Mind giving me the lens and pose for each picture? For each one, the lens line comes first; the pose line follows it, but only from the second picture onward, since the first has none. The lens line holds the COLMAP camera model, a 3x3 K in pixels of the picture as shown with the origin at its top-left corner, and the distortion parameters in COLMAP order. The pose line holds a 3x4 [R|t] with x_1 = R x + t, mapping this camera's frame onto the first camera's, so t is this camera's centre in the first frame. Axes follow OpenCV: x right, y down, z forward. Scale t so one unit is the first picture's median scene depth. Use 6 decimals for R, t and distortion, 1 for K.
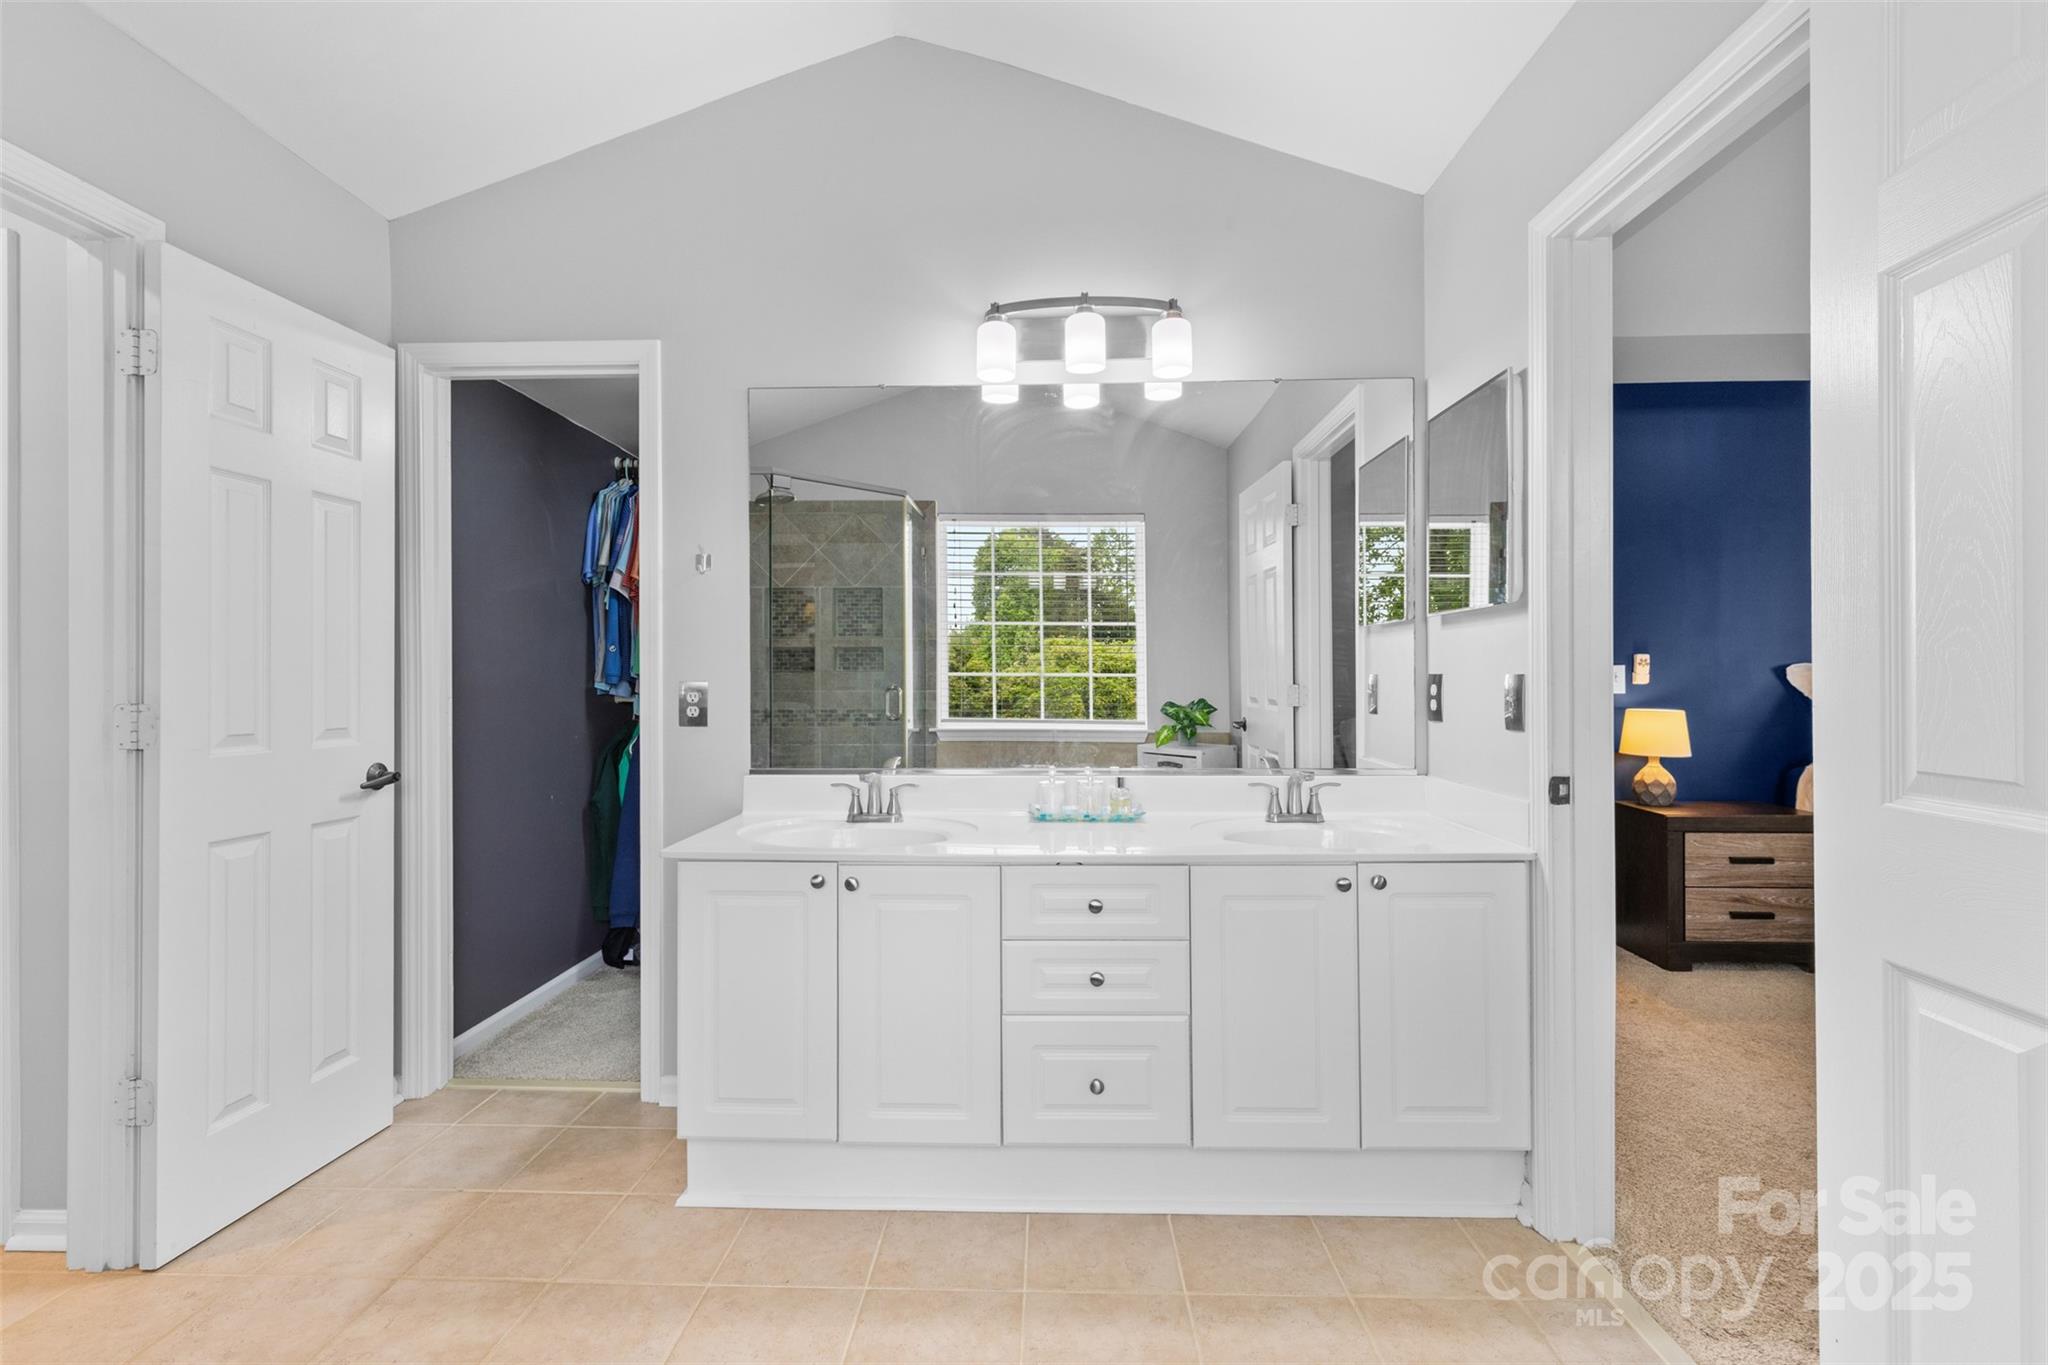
lens RADIAL K [[920.8, 0, 1017.0], [0, 920.8, 682.3], [0, 0, 1]] dist [-0.000634, 0.000048]
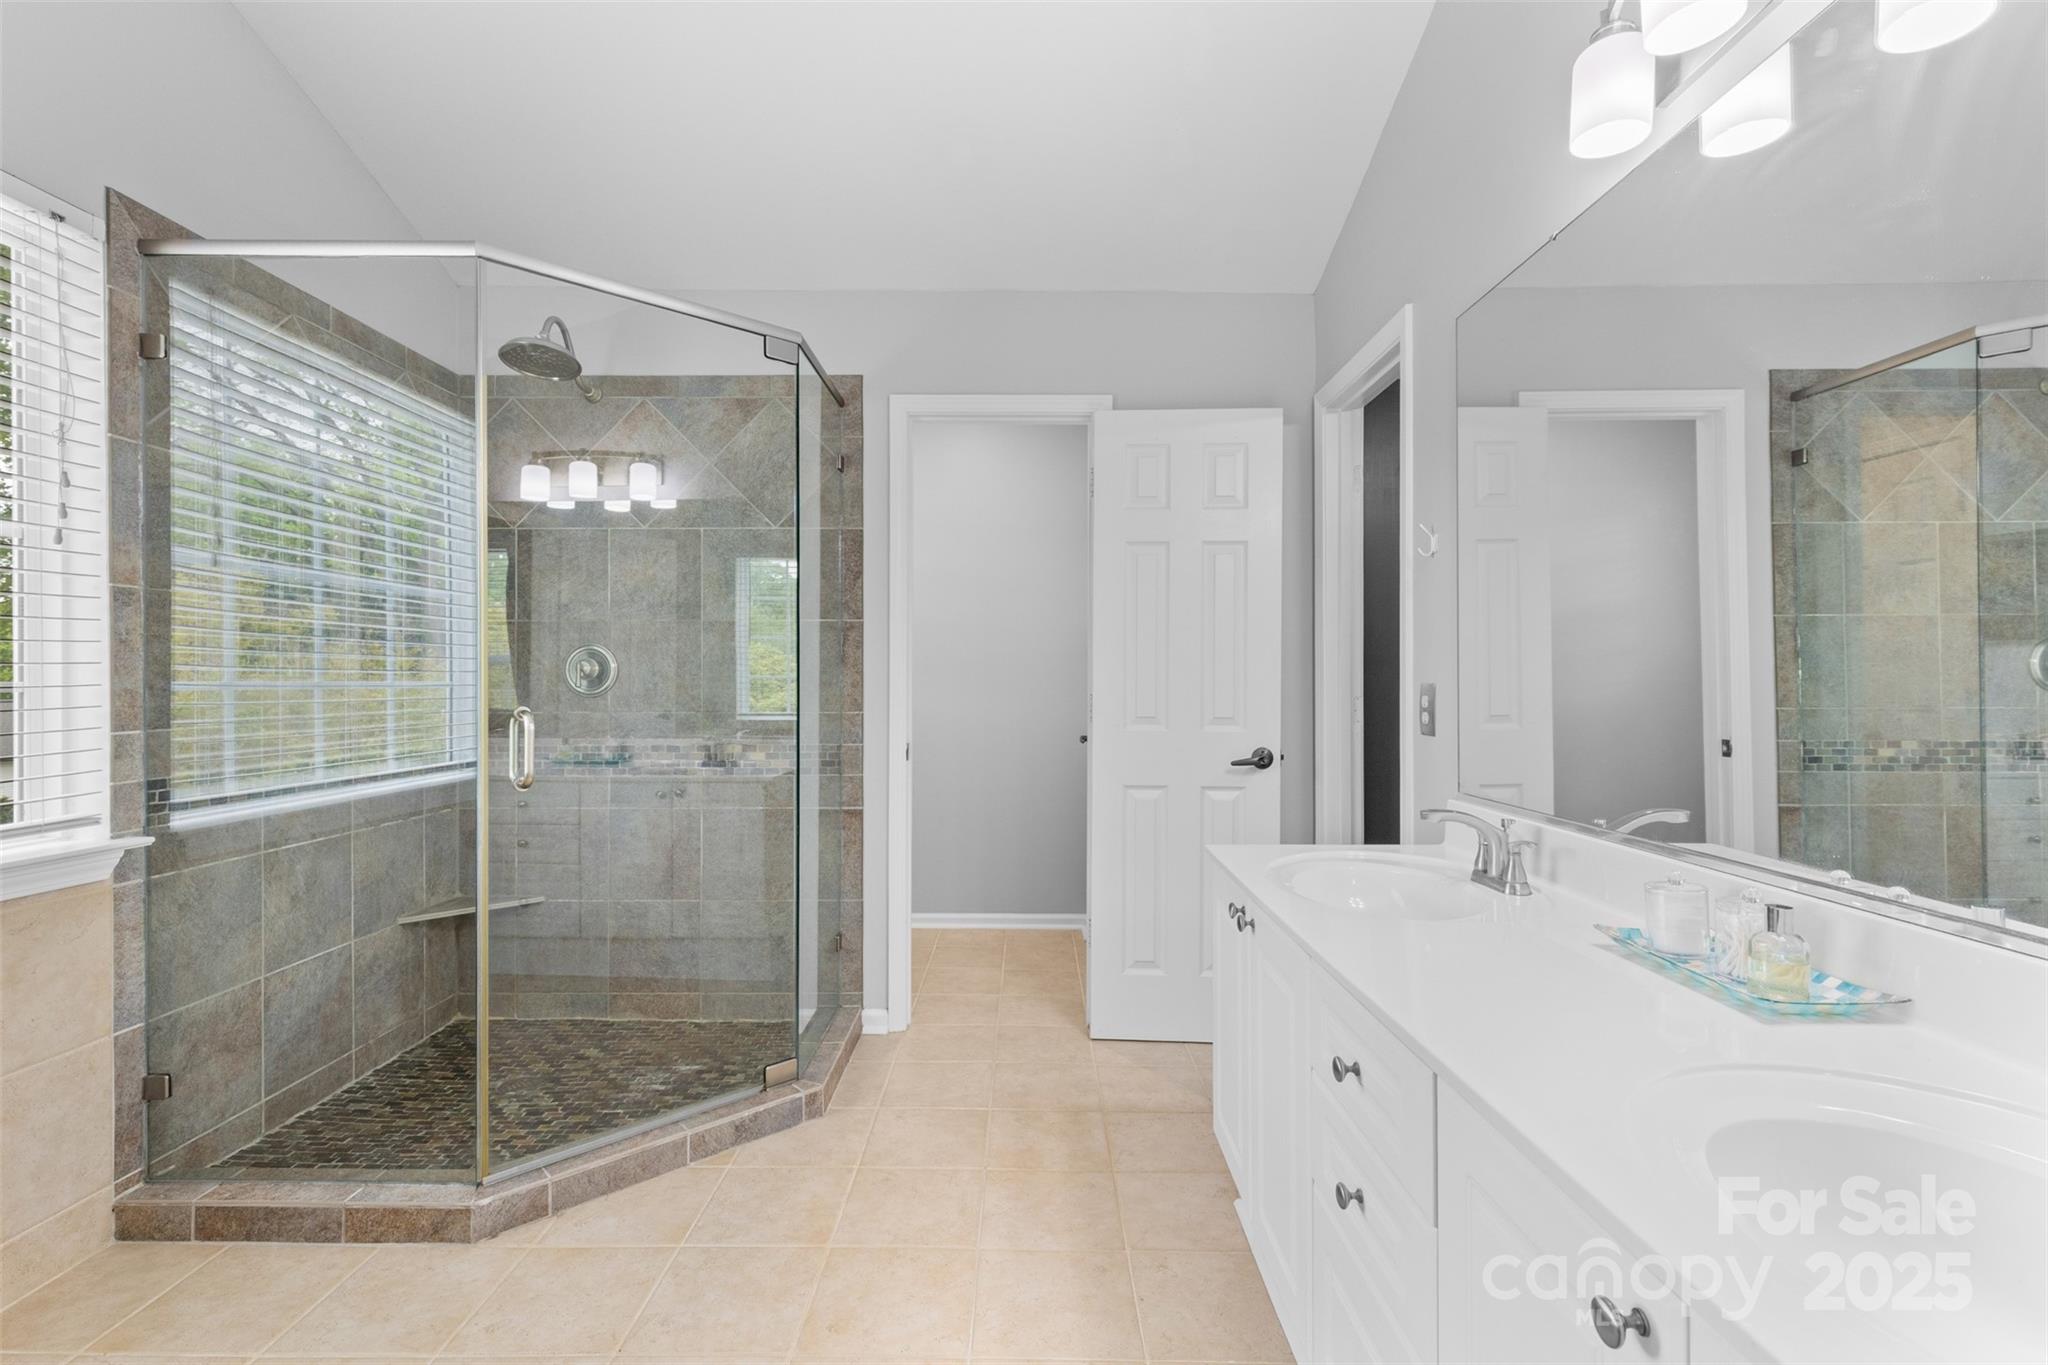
lens RADIAL K [[920.8, 0, 1024.0], [0, 920.8, 683.8], [0, 0, 1]] dist [-0.000634, 0.000048]
pose [[0.040720, 0.012769, -0.999089, 0.648167], [-0.000971, 0.999918, 0.012740, -0.016836], [0.999170, 0.000451, 0.040729, 0.749975]]
